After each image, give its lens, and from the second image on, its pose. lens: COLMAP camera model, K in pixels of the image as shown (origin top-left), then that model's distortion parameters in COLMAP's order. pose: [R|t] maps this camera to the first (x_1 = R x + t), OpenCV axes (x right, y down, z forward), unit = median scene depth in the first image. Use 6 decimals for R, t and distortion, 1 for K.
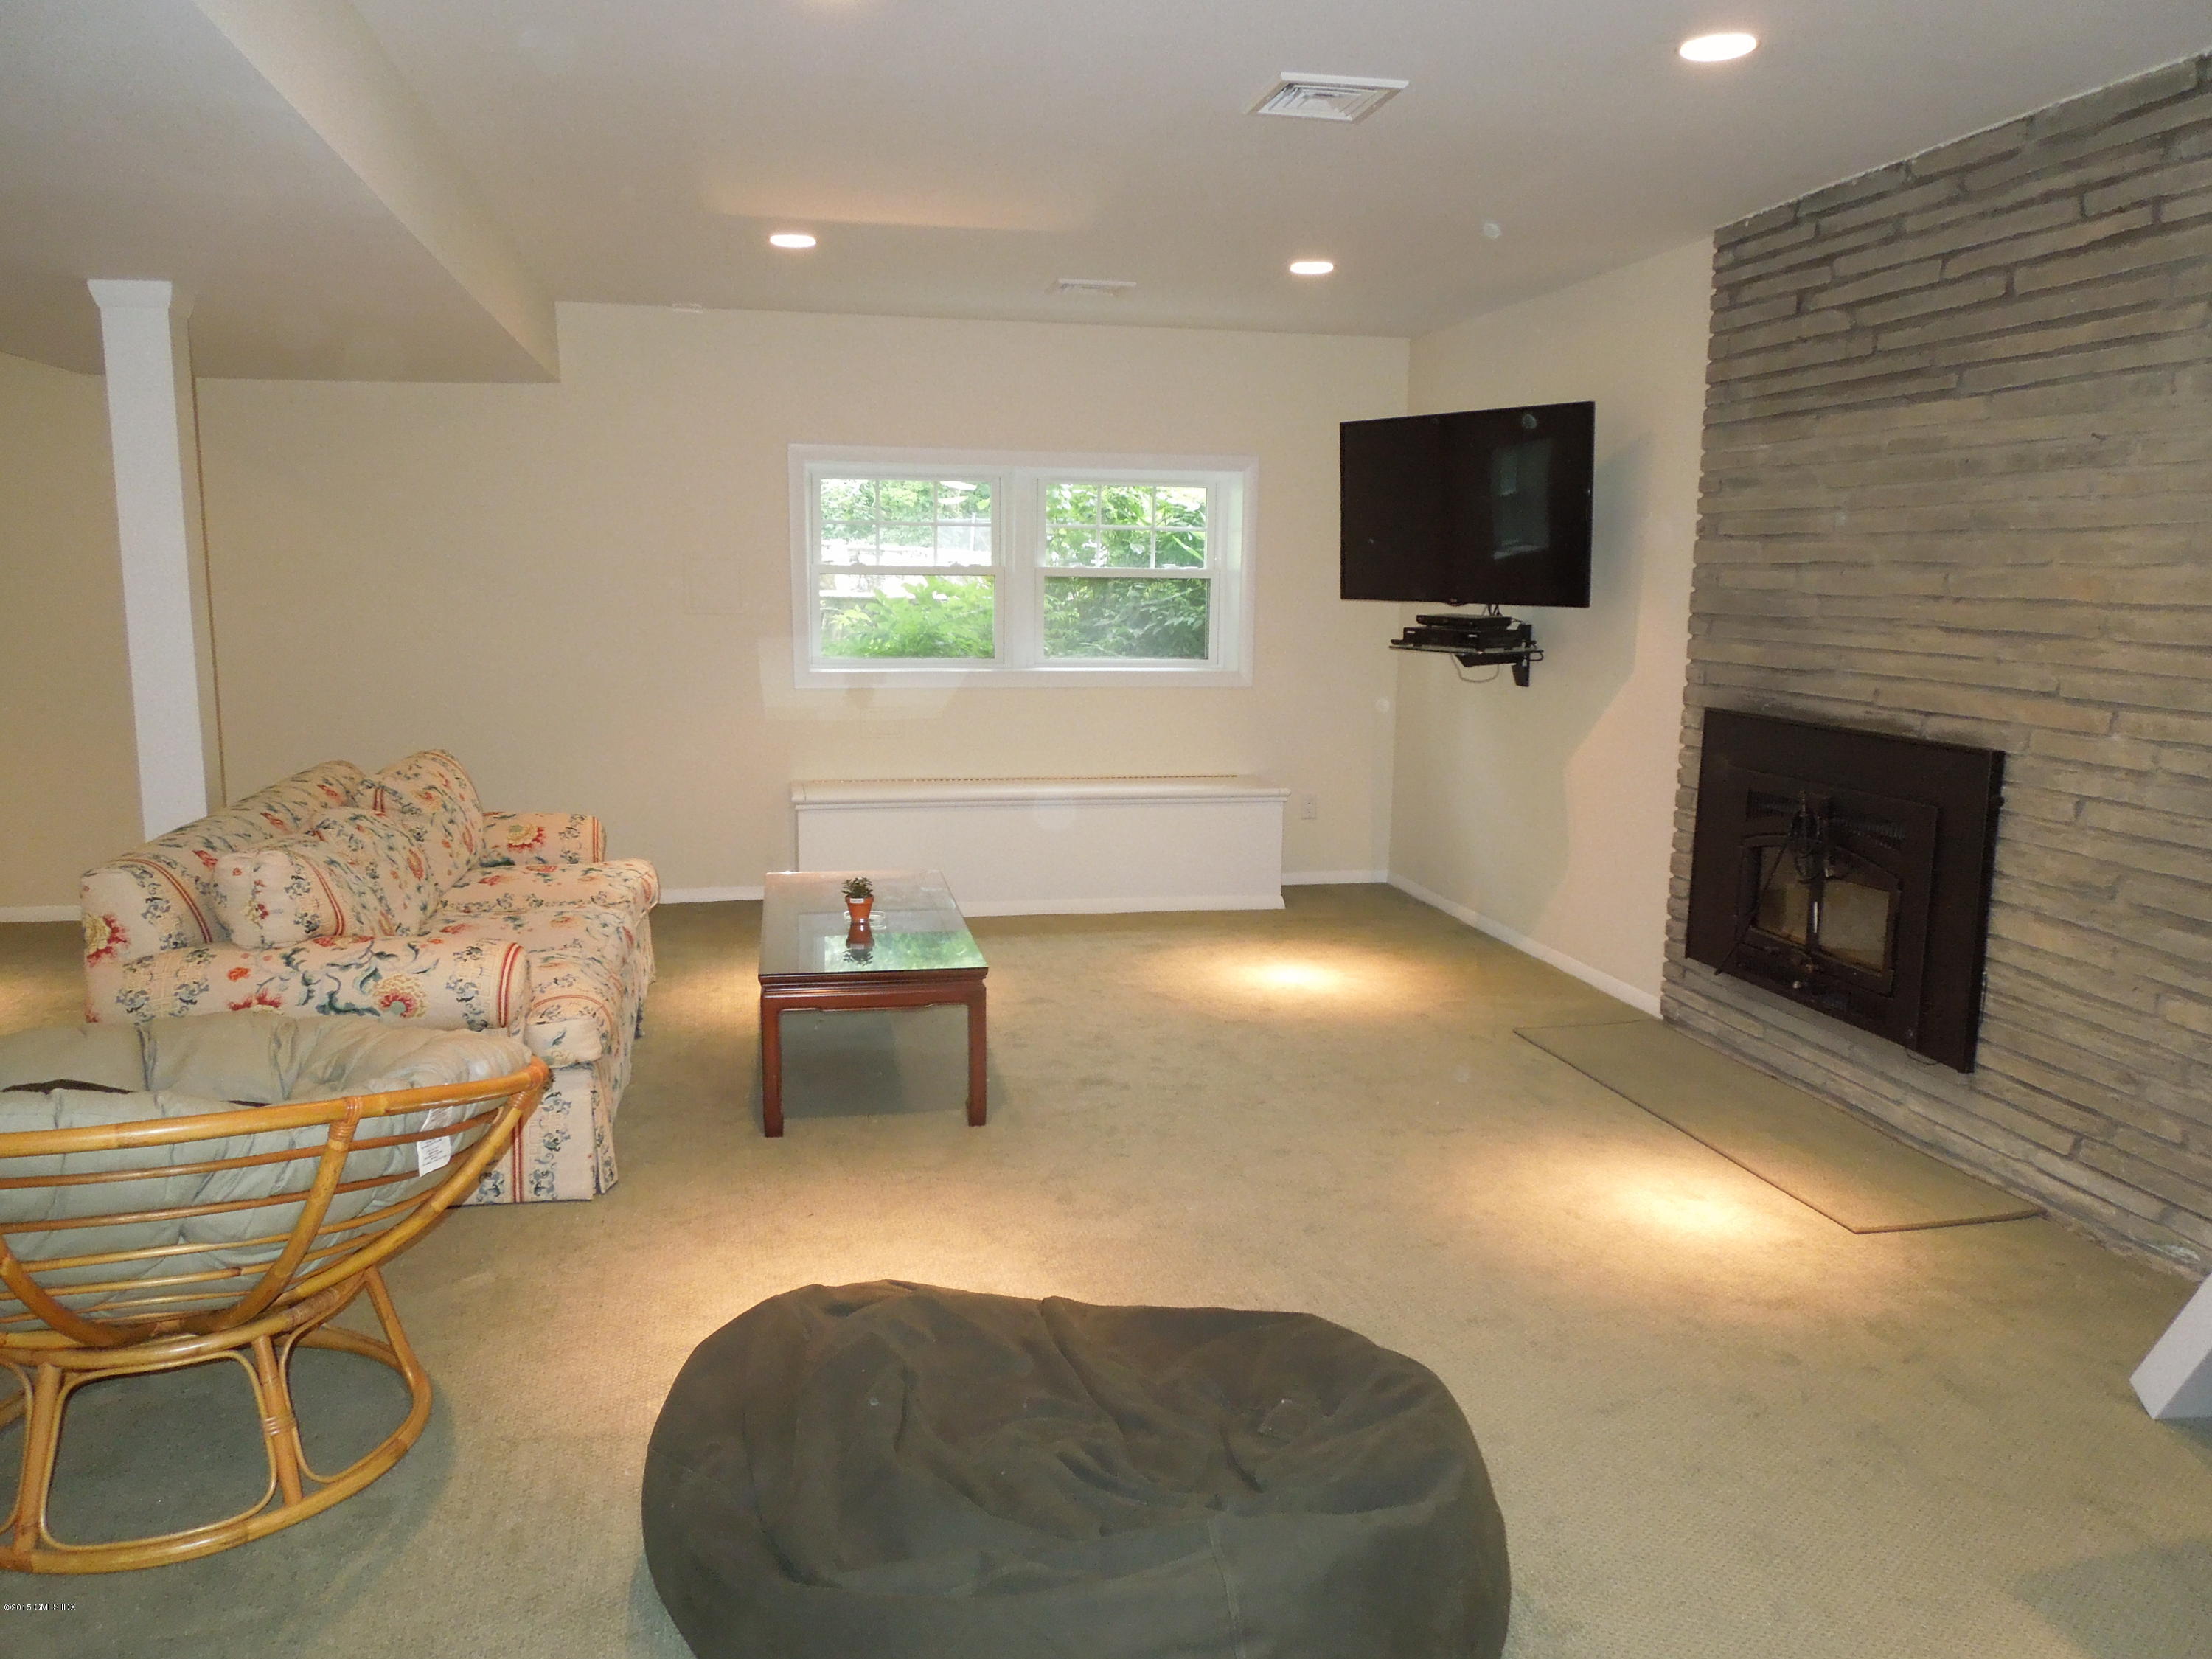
lens RADIAL K [[1692.1, 0, 1106.0], [0, 1692.1, 829.5], [0, 0, 1]] dist [-0.004069, -0.000620]
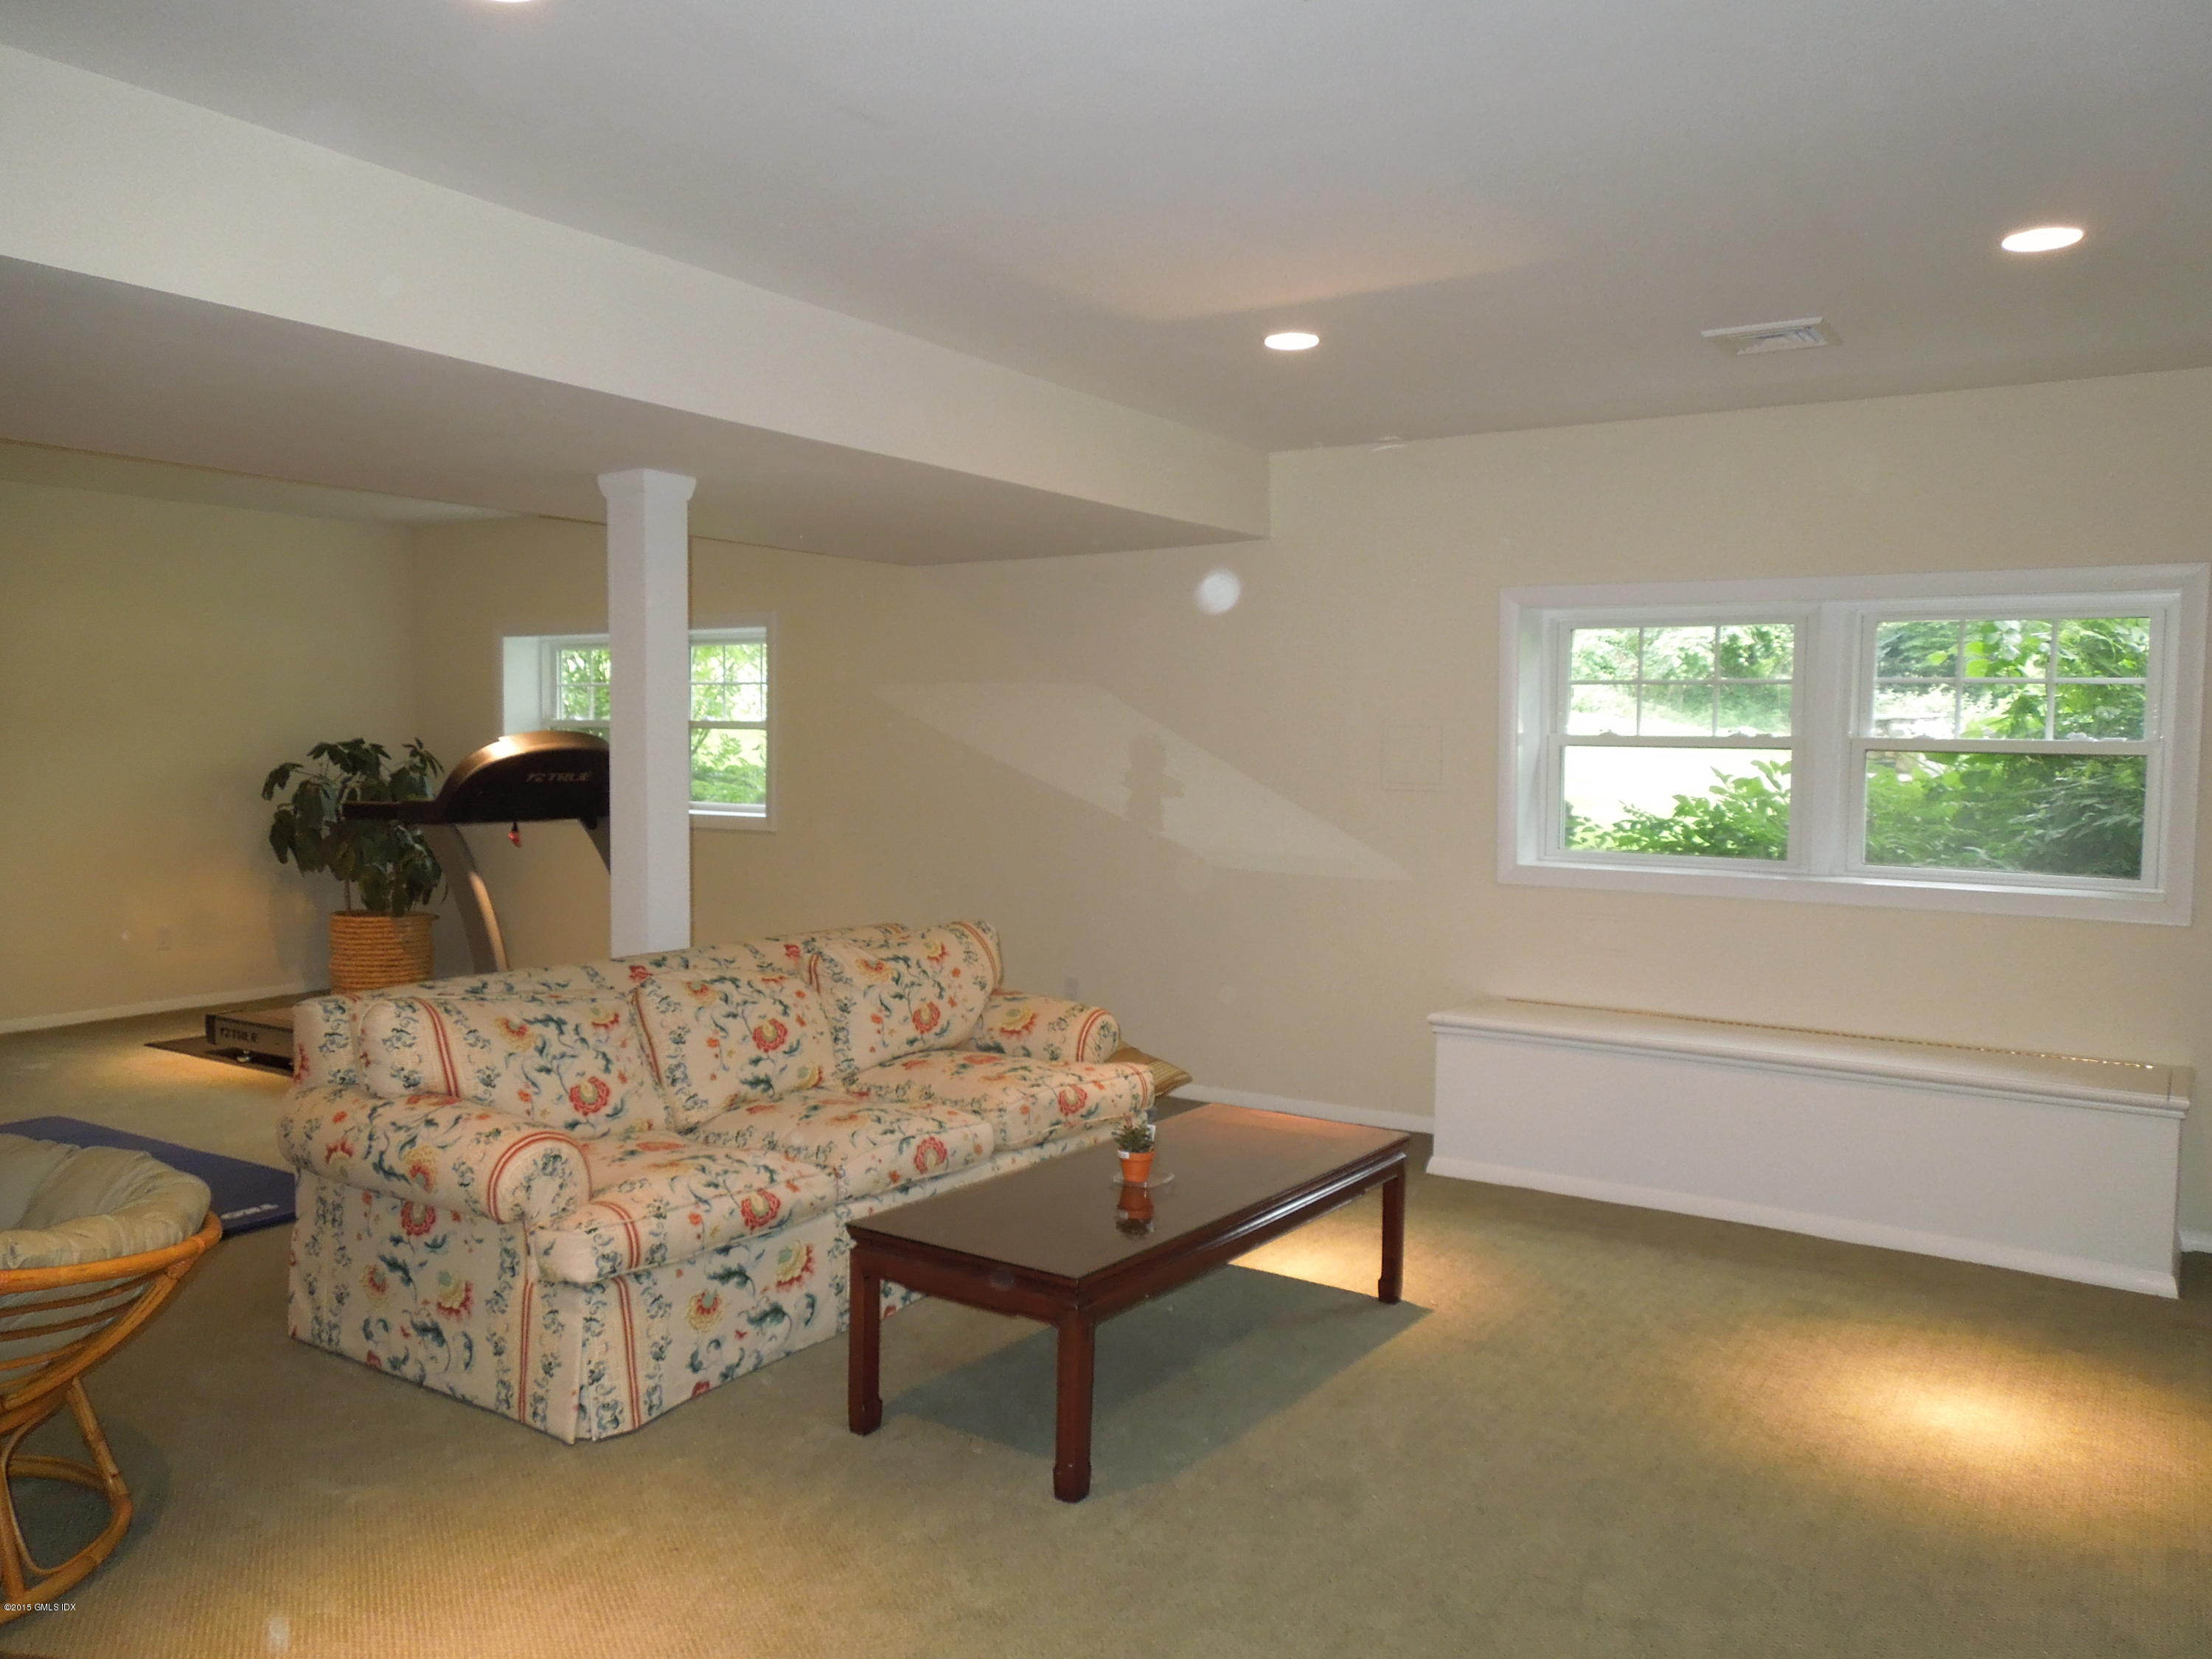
lens RADIAL K [[1692.1, 0, 1106.0], [0, 1692.1, 829.5], [0, 0, 1]] dist [-0.004069, -0.000620]
pose [[0.695603, 0.038365, -0.717401, 0.345737], [-0.114222, 0.991778, -0.057713, -0.052404], [0.709288, 0.122088, 0.694266, 0.384847]]
